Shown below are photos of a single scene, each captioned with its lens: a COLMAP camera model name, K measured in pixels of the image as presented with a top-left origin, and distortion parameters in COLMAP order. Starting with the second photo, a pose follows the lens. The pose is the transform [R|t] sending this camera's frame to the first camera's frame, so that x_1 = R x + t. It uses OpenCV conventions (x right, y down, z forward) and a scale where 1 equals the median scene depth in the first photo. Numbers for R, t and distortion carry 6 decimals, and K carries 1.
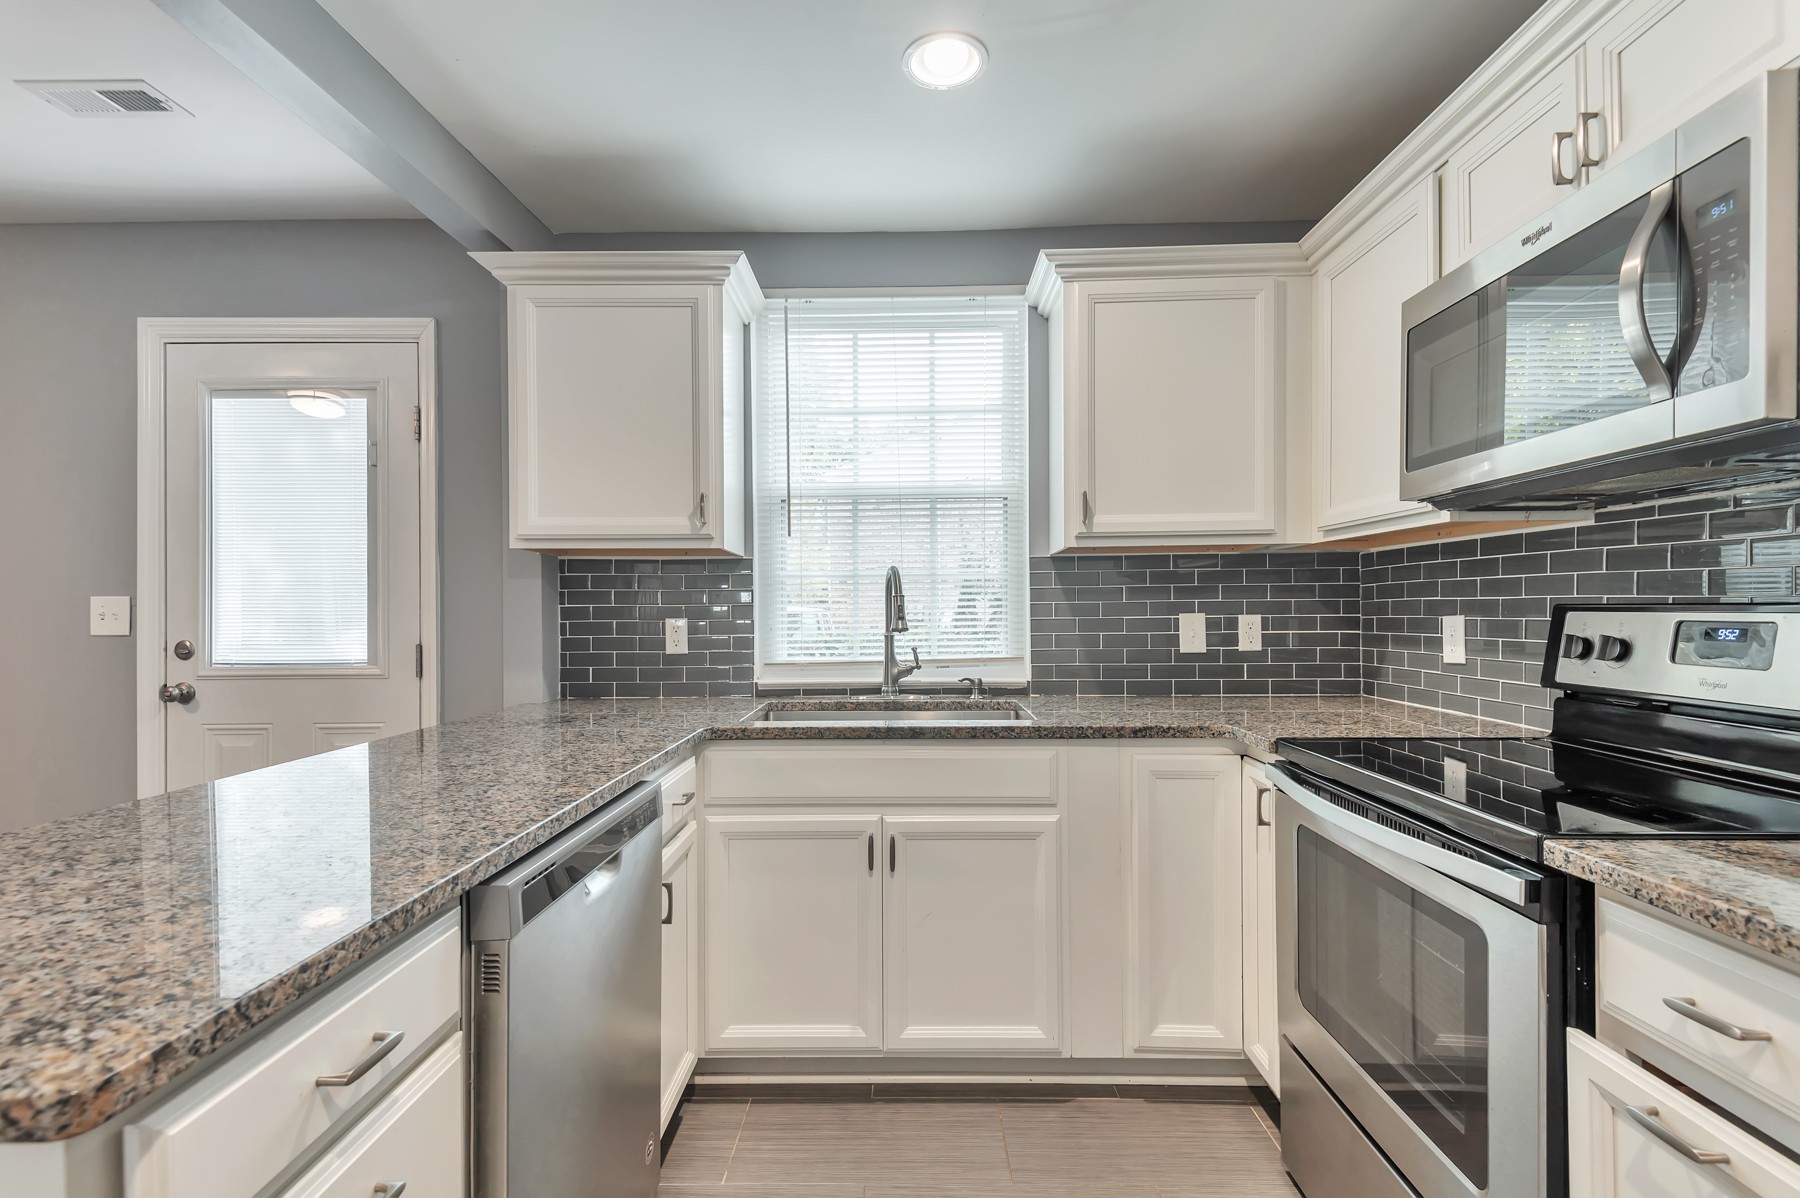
lens RADIAL K [[812.5, 0, 876.6], [0, 812.5, 619.8], [0, 0, 1]] dist [0.039489, -0.012645]
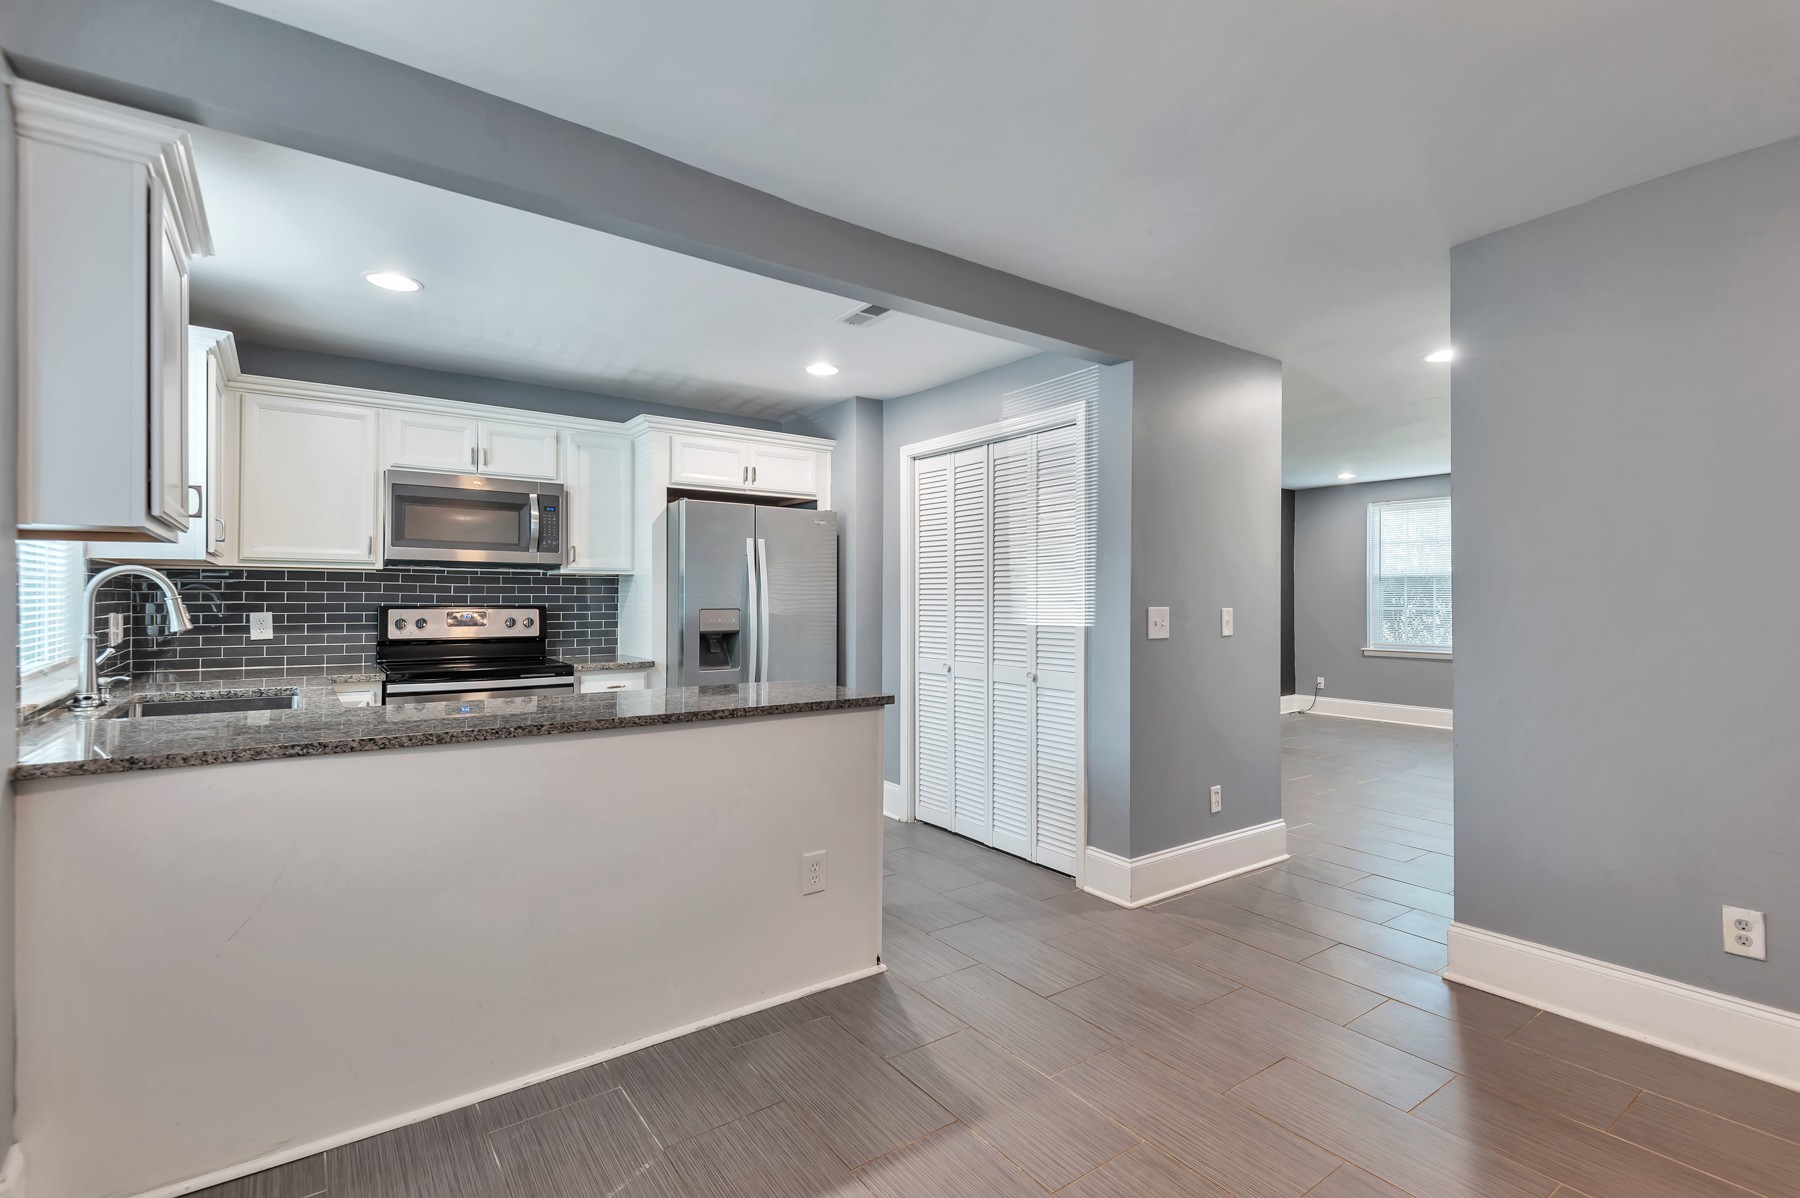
lens RADIAL K [[812.5, 0, 875.5], [0, 812.5, 597.8], [0, 0, 1]] dist [0.039489, -0.012645]
pose [[-0.552473, 0.007013, 0.833502, -1.529108], [0.012339, 0.999924, -0.000234, -0.019834], [-0.833440, 0.010155, -0.552517, 0.909344]]
